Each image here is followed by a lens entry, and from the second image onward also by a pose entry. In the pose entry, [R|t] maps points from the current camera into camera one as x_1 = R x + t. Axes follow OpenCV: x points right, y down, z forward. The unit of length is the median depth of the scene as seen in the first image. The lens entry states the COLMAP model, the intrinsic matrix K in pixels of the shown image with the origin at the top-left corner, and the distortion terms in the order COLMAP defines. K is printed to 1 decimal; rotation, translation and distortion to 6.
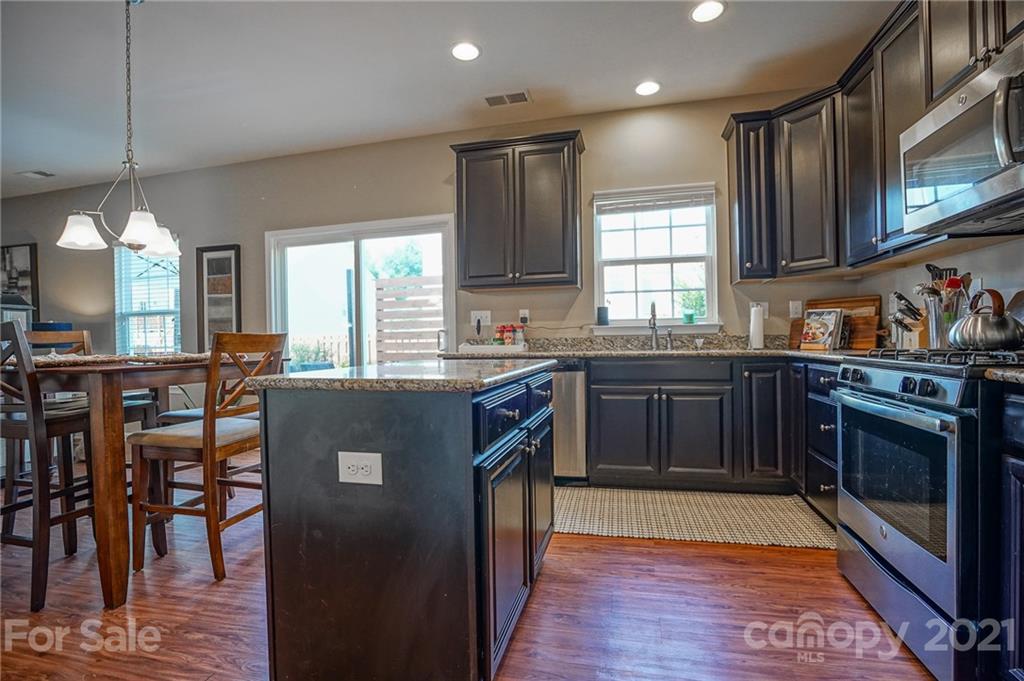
lens RADIAL K [[469.1, 0, 512.0], [0, 469.1, 340.5], [0, 0, 1]] dist [-0.078772, -0.000035]
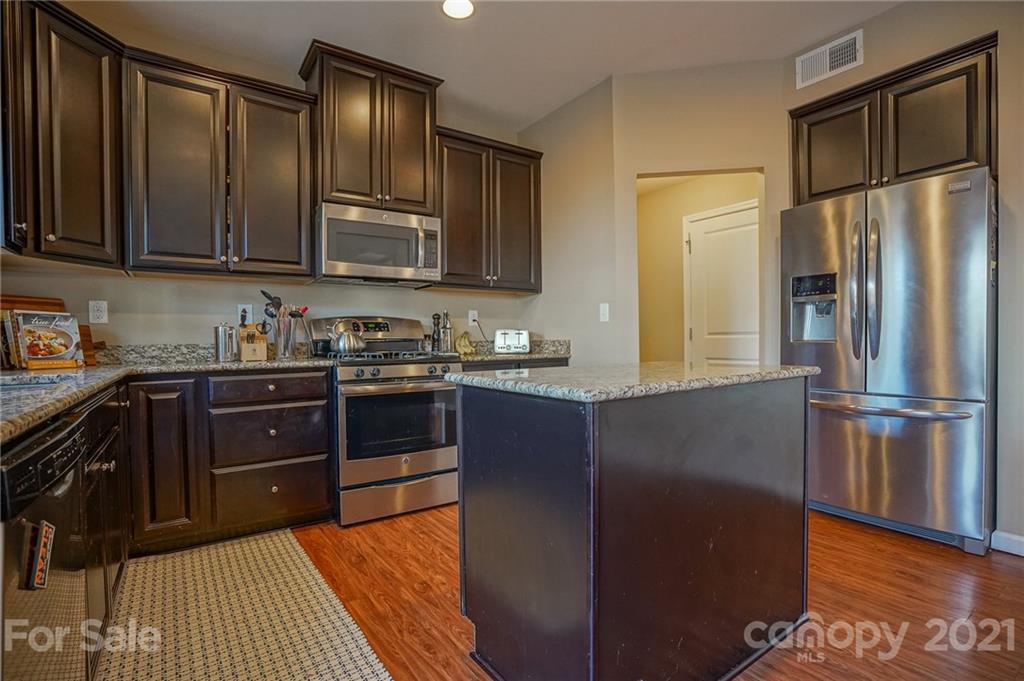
lens RADIAL K [[472.7, 0, 510.3], [0, 472.7, 345.8], [0, 0, 1]] dist [-0.061286, 0.024933]
pose [[-0.753057, 0.022364, 0.657575, -0.285583], [0.032968, 0.999449, 0.003763, 0.004830], [-0.657128, 0.024513, -0.753380, 0.936507]]
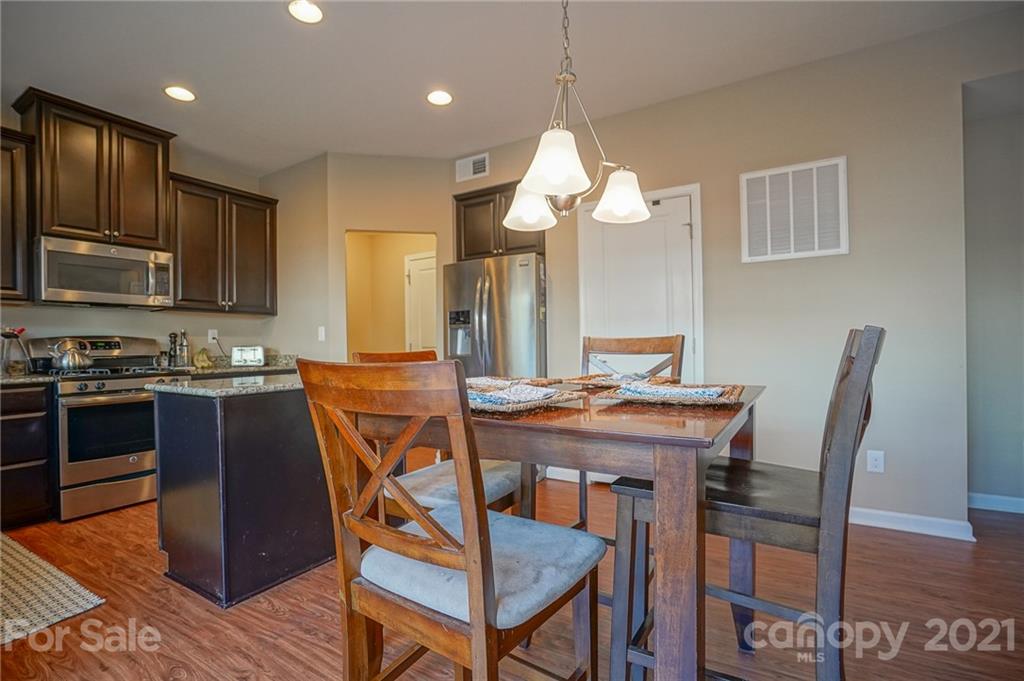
lens RADIAL K [[463.6, 0, 506.0], [0, 463.6, 345.9], [0, 0, 1]] dist [-0.045842, 0.015663]
pose [[-0.950718, 0.038144, 0.307700, -0.638744], [0.040750, 0.999167, 0.002048, -0.003022], [-0.307366, 0.014485, -0.951481, 1.093913]]
